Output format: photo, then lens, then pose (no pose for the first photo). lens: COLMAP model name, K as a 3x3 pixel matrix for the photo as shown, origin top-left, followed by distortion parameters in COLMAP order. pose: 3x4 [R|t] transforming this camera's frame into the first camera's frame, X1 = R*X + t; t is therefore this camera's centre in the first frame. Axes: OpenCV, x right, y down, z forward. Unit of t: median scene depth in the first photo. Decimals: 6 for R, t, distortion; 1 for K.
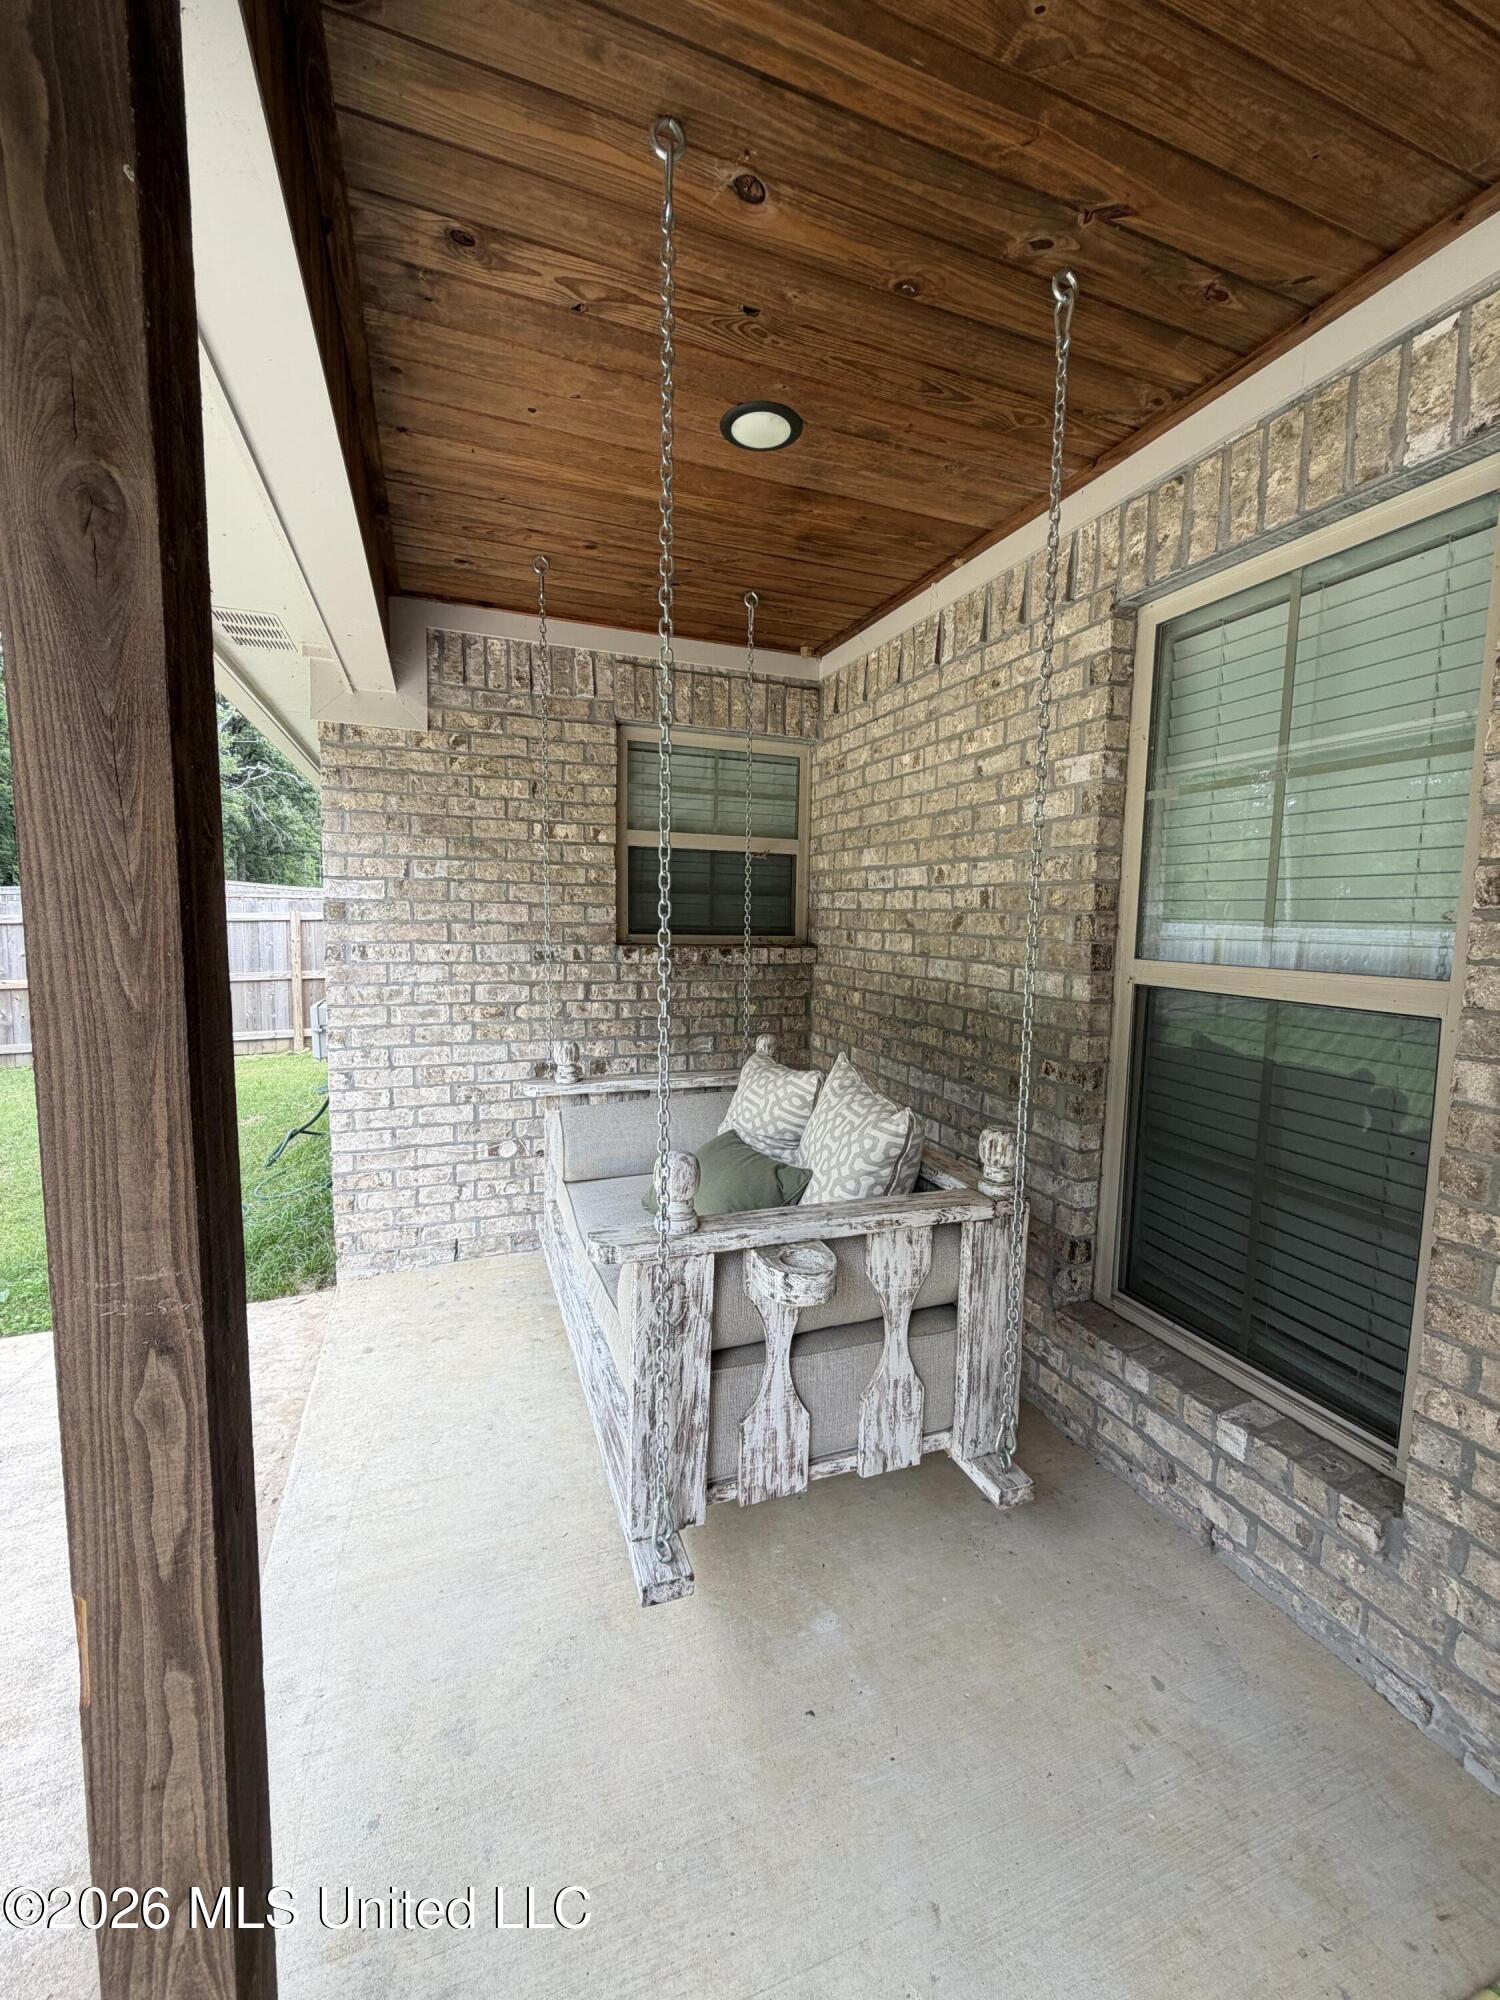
lens RADIAL K [[801.0, 0, 748.5], [0, 801.0, 993.1], [0, 0, 1]] dist [-0.001371, 0.000301]
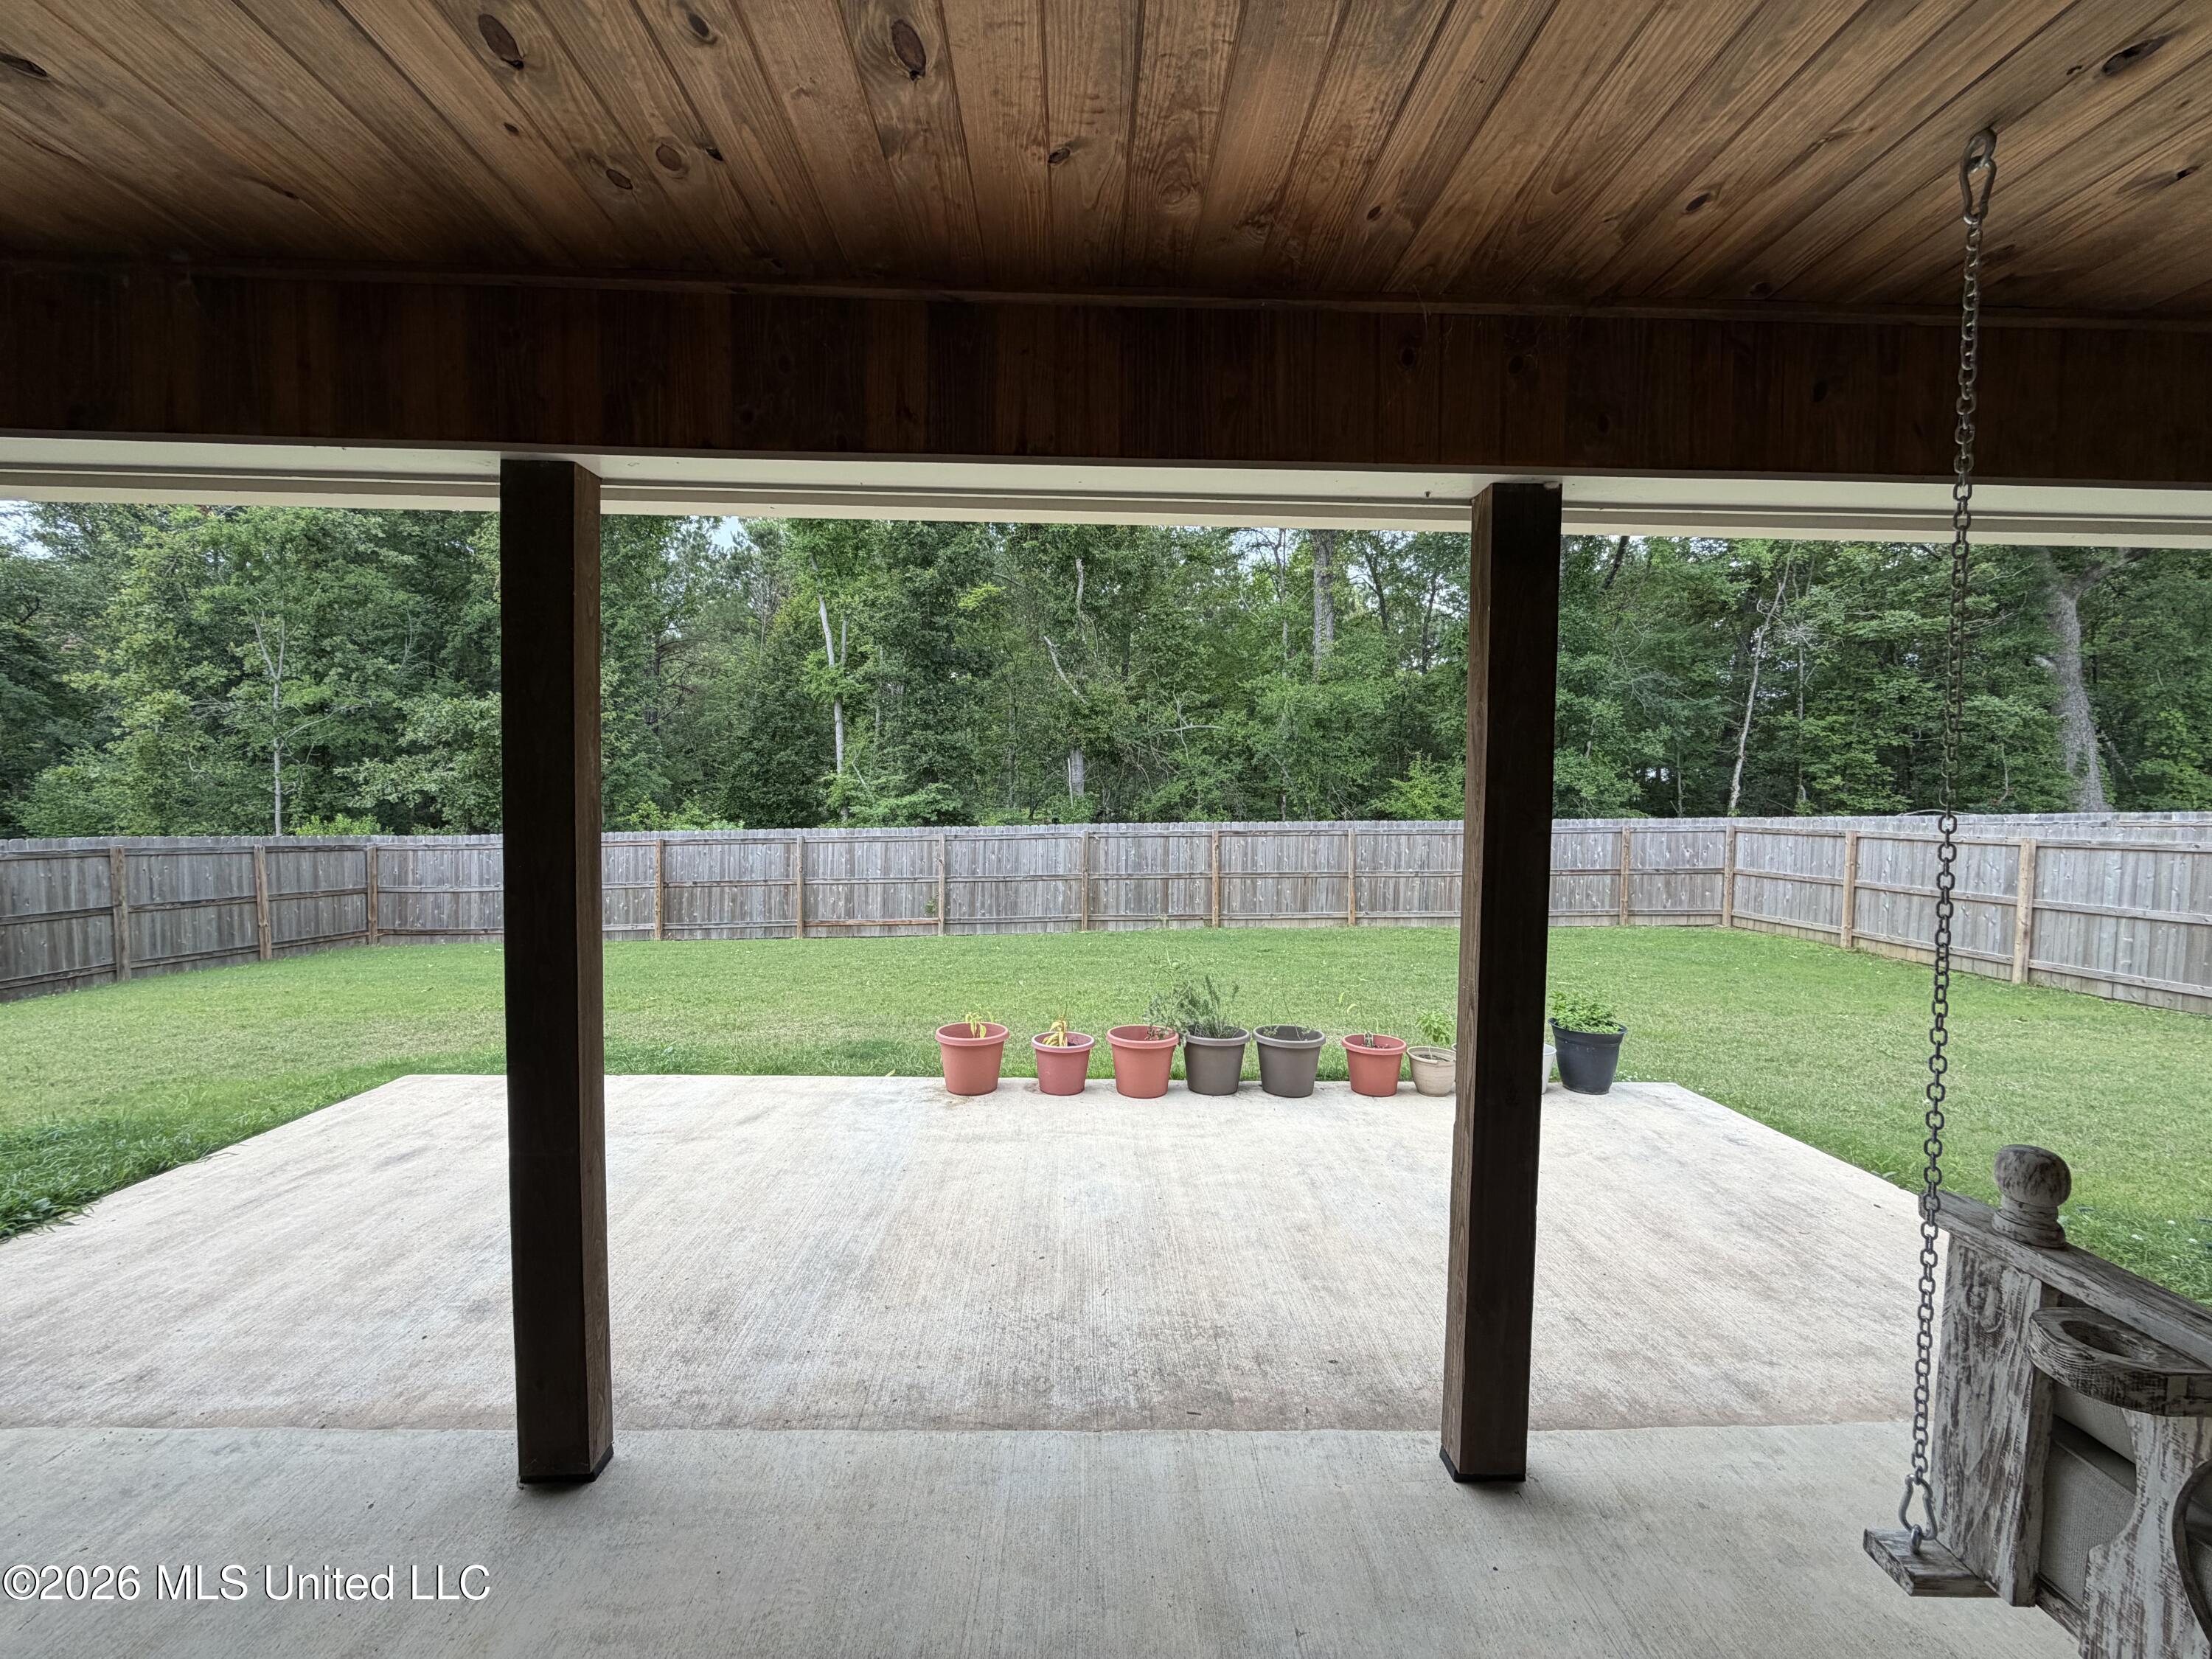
lens RADIAL K [[873.1, 0, 1103.9], [0, 873.1, 833.8], [0, 0, 1]] dist [-0.002356, -0.000236]
pose [[-0.324508, 0.018538, -0.945701, 0.559248], [-0.113175, 0.991865, 0.058278, -0.042247], [0.939088, 0.125941, -0.319770, 0.151546]]
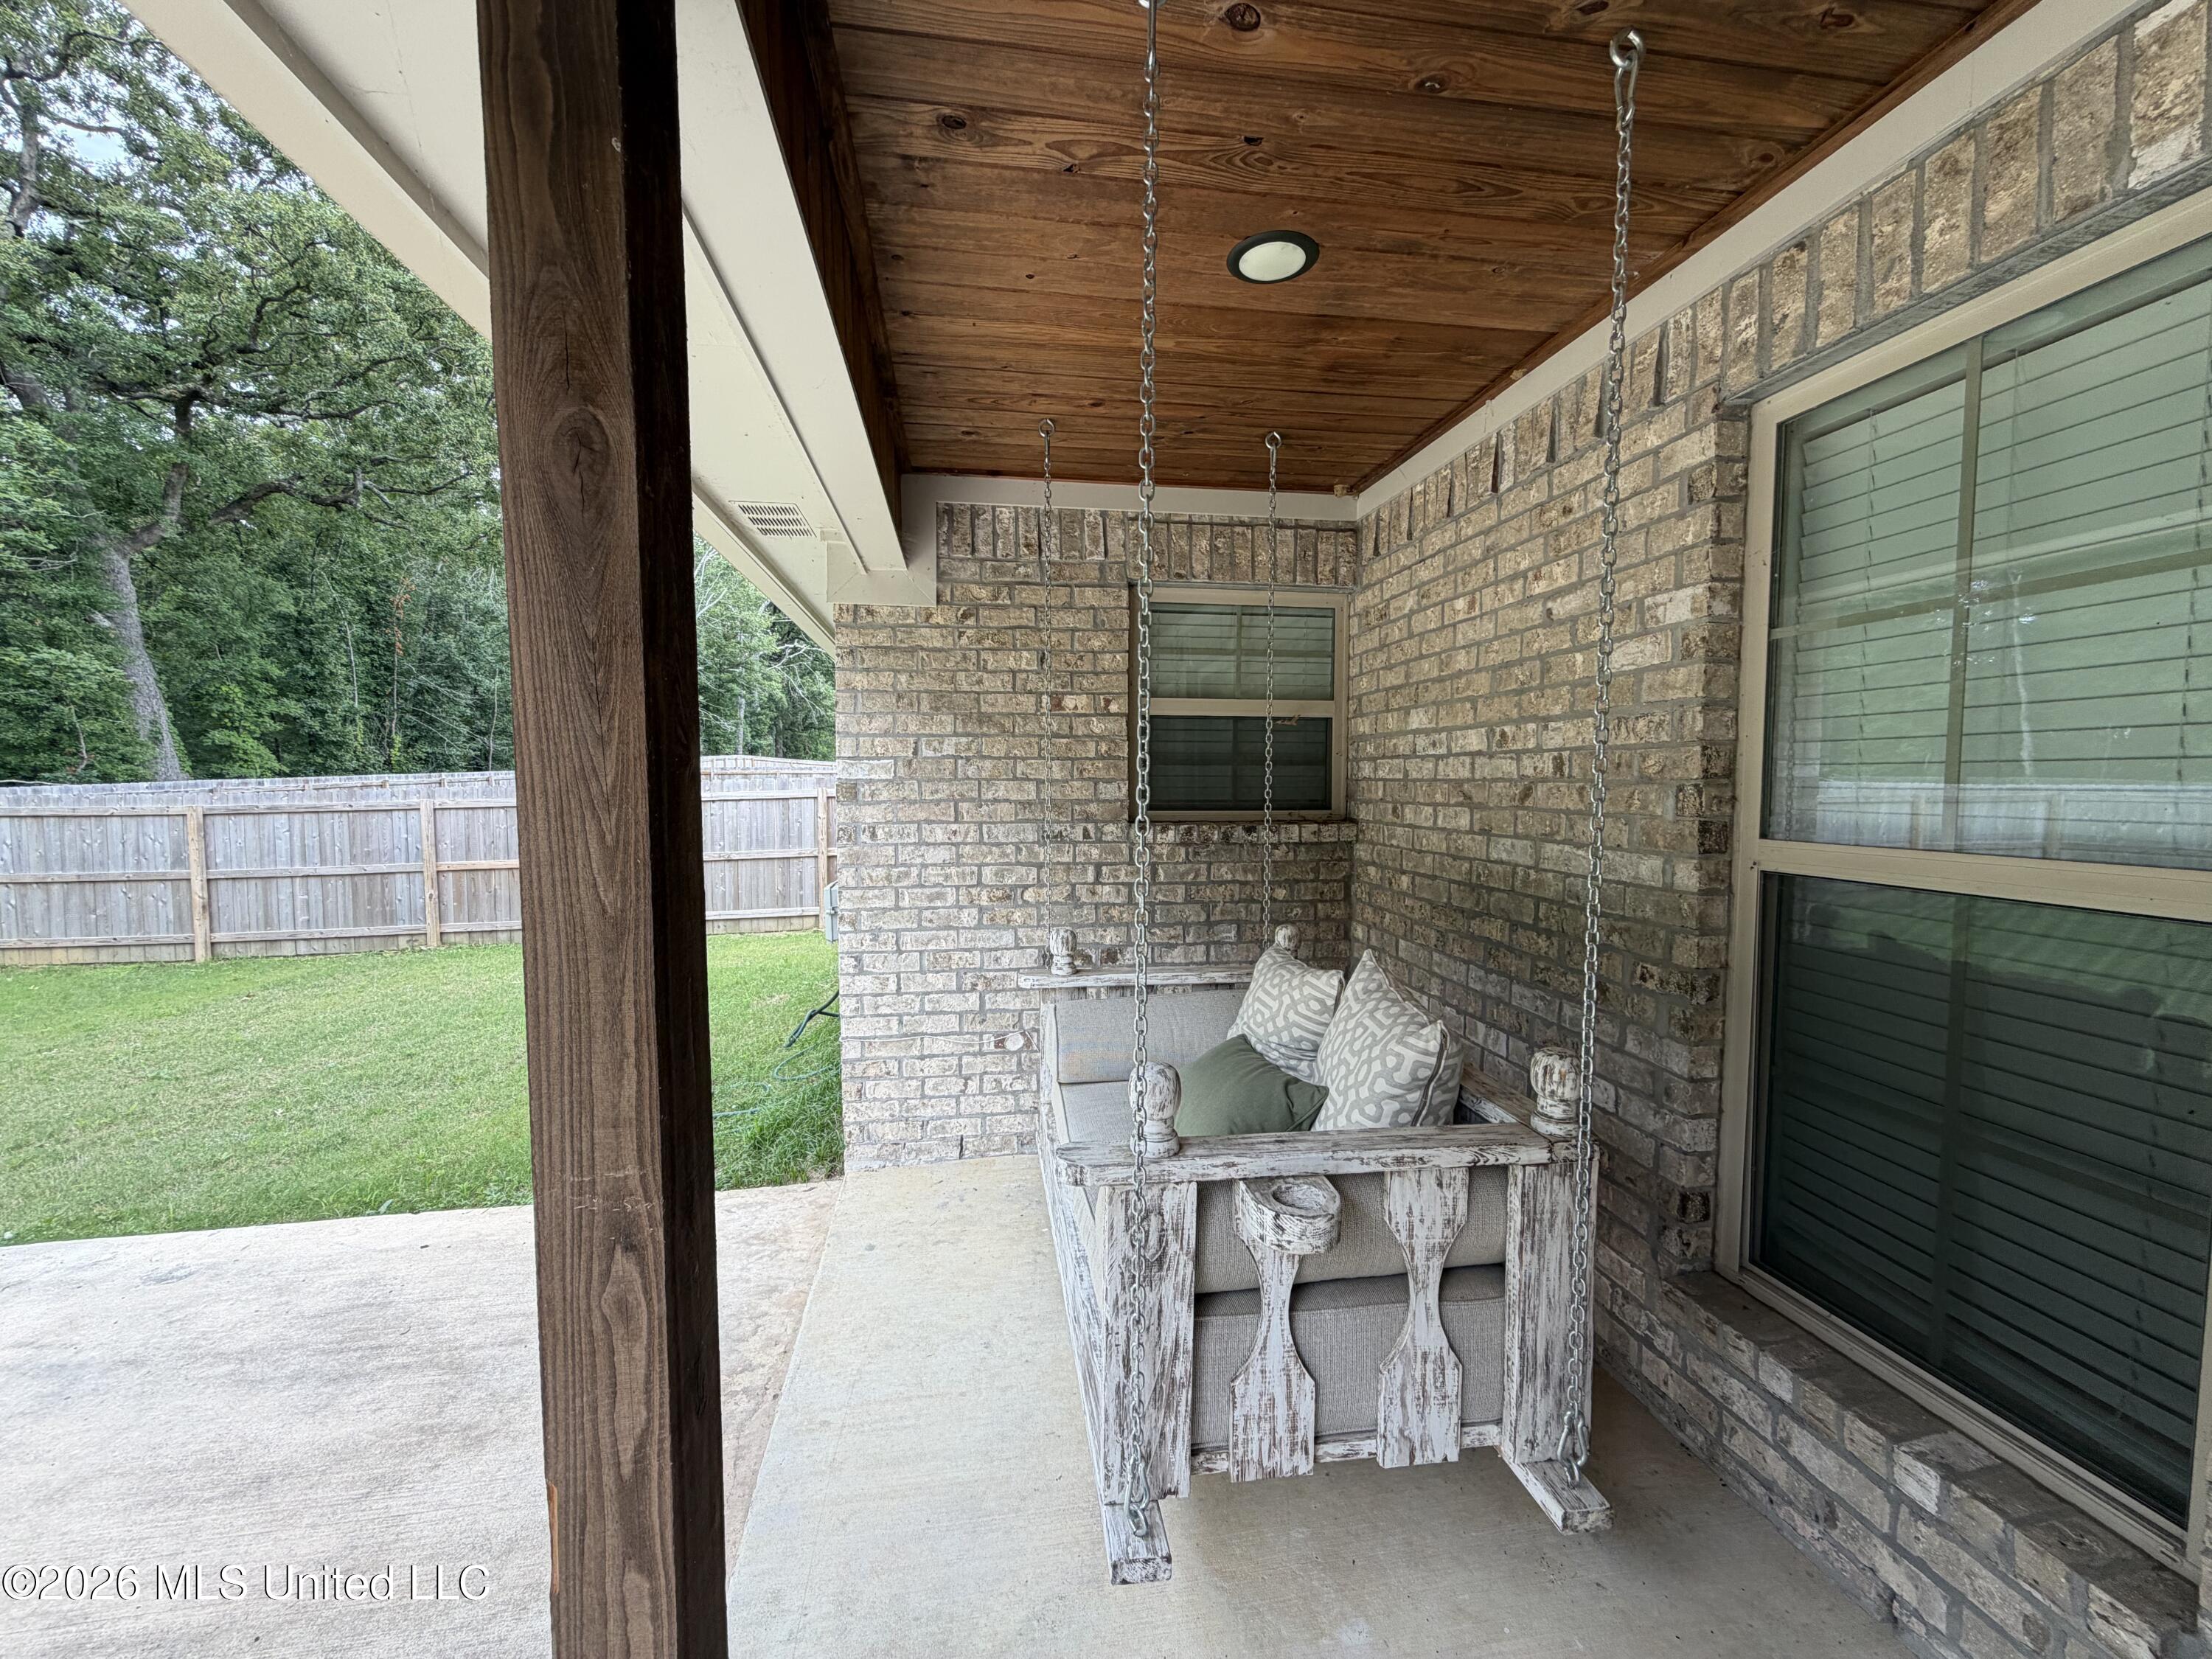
lens RADIAL K [[885.9, 0, 1099.3], [0, 885.9, 831.9], [0, 0, 1]] dist [-0.001371, 0.000301]
pose [[0.976434, -0.006796, -0.215711, 0.031938], [-0.002144, 0.999149, -0.041181, -0.011797], [0.215807, 0.040673, 0.975588, 0.001654]]
